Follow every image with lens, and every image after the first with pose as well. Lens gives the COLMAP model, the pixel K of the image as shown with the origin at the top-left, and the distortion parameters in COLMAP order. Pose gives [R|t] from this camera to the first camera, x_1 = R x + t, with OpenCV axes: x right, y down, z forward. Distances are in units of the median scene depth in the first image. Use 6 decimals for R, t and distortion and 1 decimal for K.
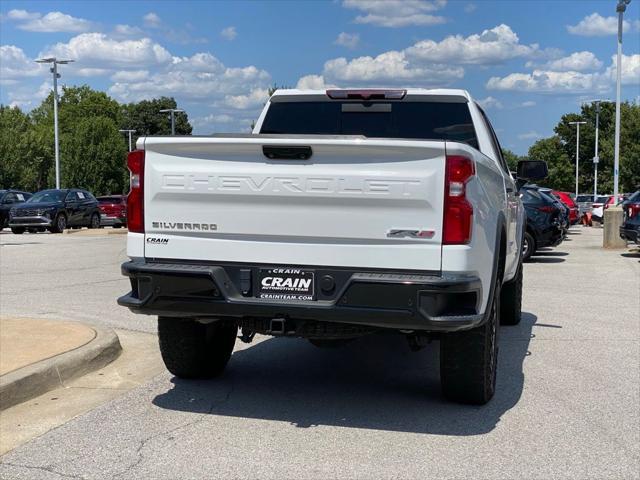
lens RADIAL K [[935.9, 0, 321.4], [0, 935.9, 262.2], [0, 0, 1]] dist [0.042904, 0.079605]
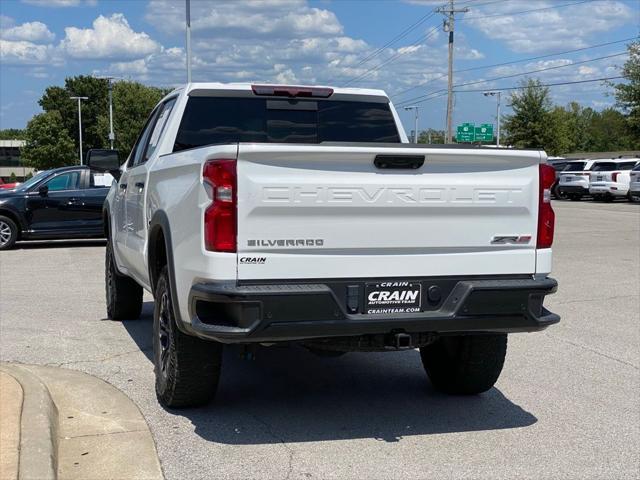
lens RADIAL K [[949.0, 0, 293.1], [0, 949.0, 254.6], [0, 0, 1]] dist [0.066434, 0.000770]
pose [[0.857199, -0.059857, 0.511494, -0.616918], [0.049761, 0.998202, 0.033419, -0.057964], [-0.512575, -0.003194, 0.858636, 0.206389]]
